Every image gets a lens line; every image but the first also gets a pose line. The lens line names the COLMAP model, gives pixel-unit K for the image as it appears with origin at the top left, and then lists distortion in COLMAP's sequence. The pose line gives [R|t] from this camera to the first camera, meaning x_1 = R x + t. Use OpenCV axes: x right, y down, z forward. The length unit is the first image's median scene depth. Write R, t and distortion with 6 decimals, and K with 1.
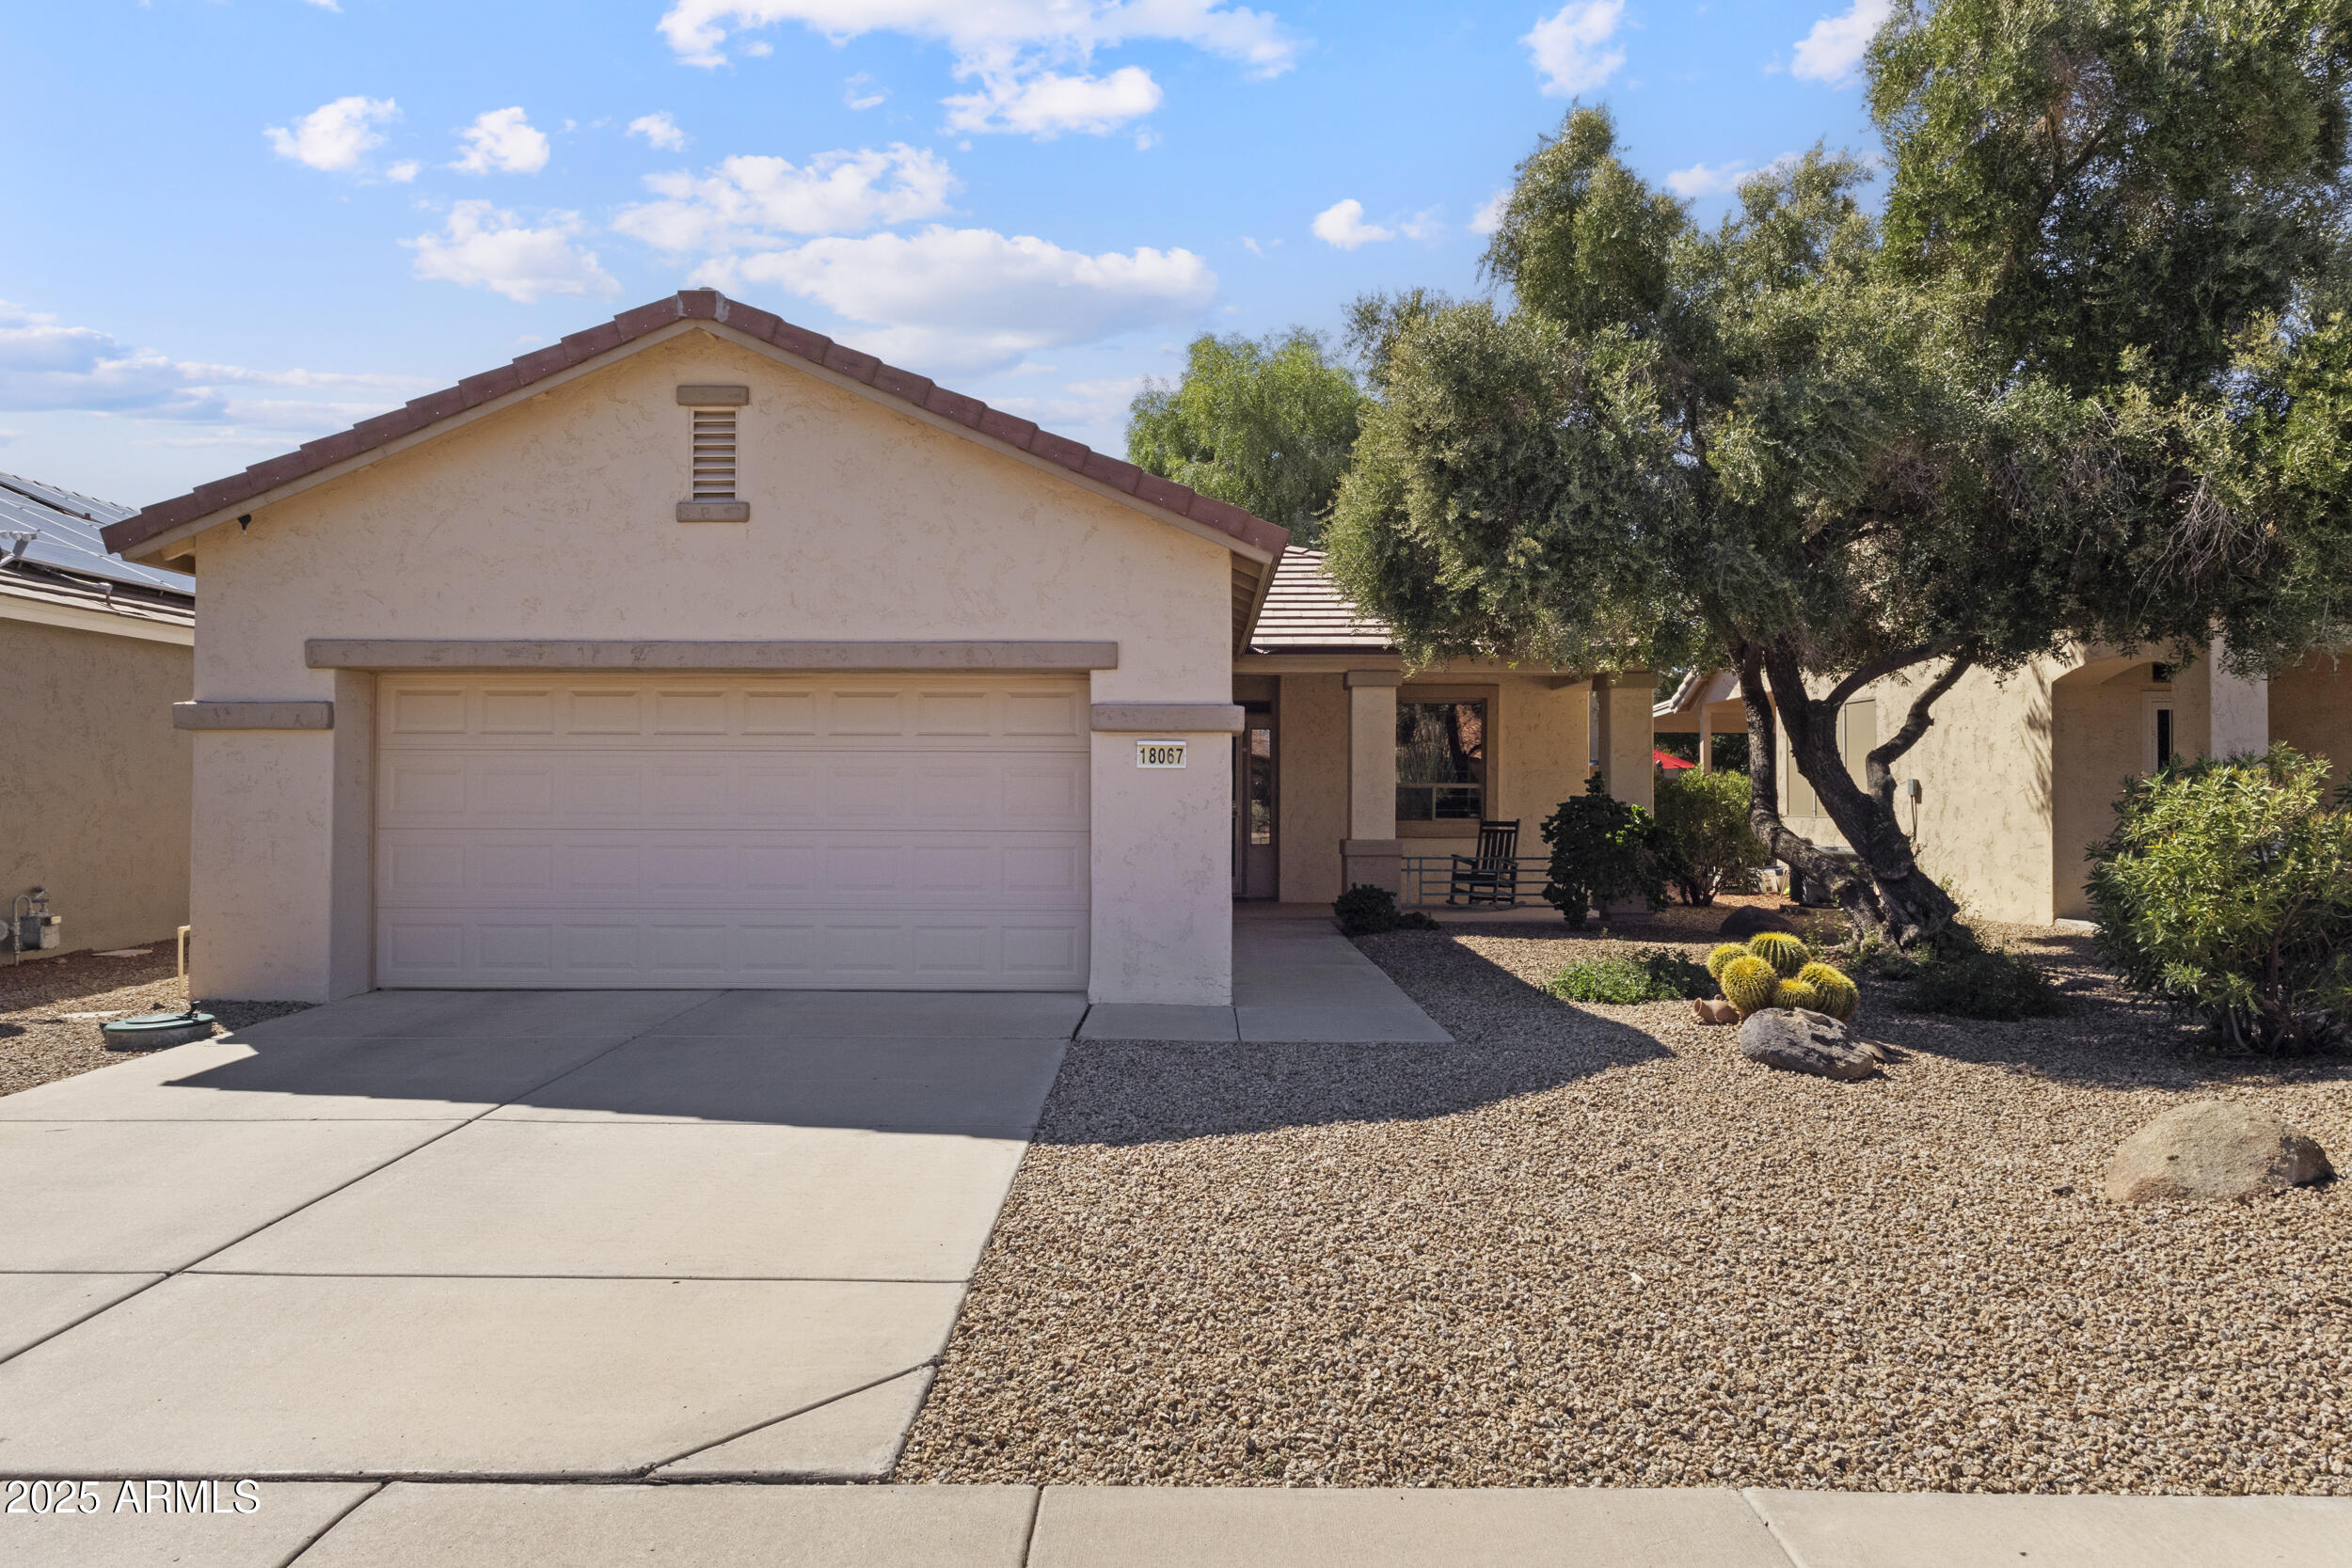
lens RADIAL K [[1522.5, 0, 1174.4], [0, 1522.5, 788.9], [0, 0, 1]] dist [0.000637, 0.000014]
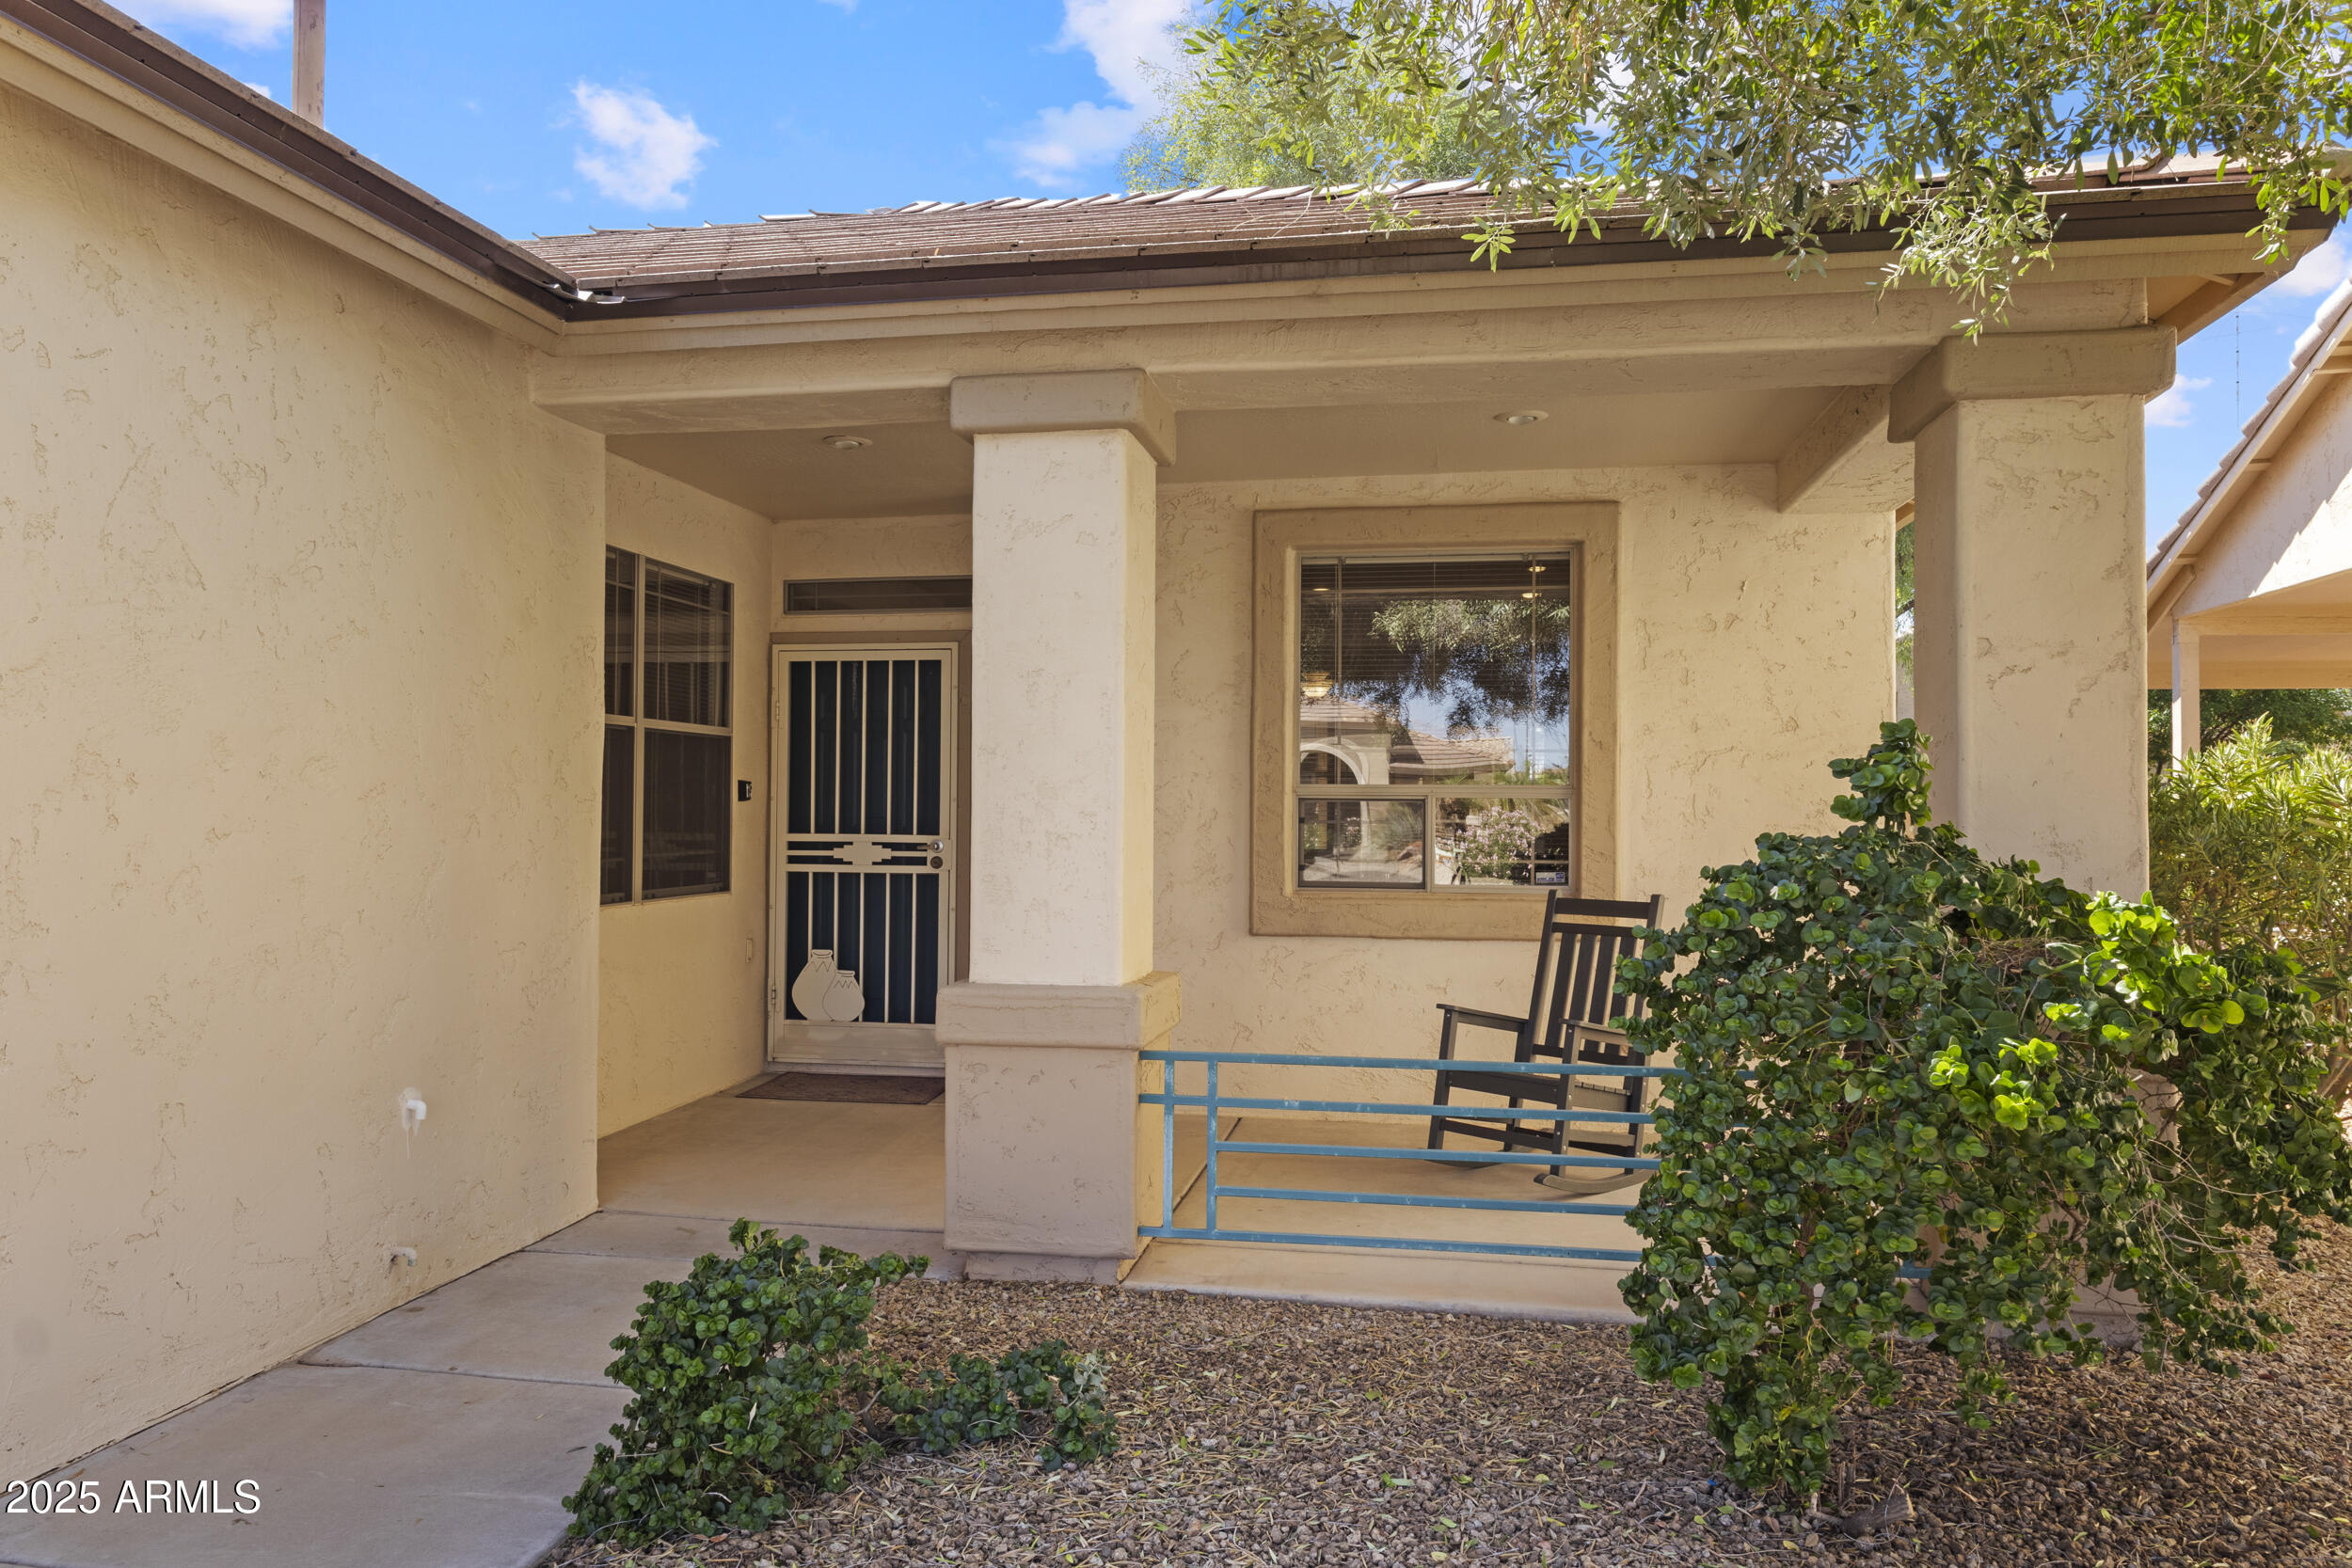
lens RADIAL K [[1635.0, 0, 1175.5], [0, 1635.0, 776.1], [0, 0, 1]] dist [-0.002340, -0.000213]
pose [[0.984814, -0.004477, -0.173554, 0.205763], [0.001732, 0.999871, -0.015960, -0.000066], [0.173603, 0.015417, 0.984695, 0.713381]]
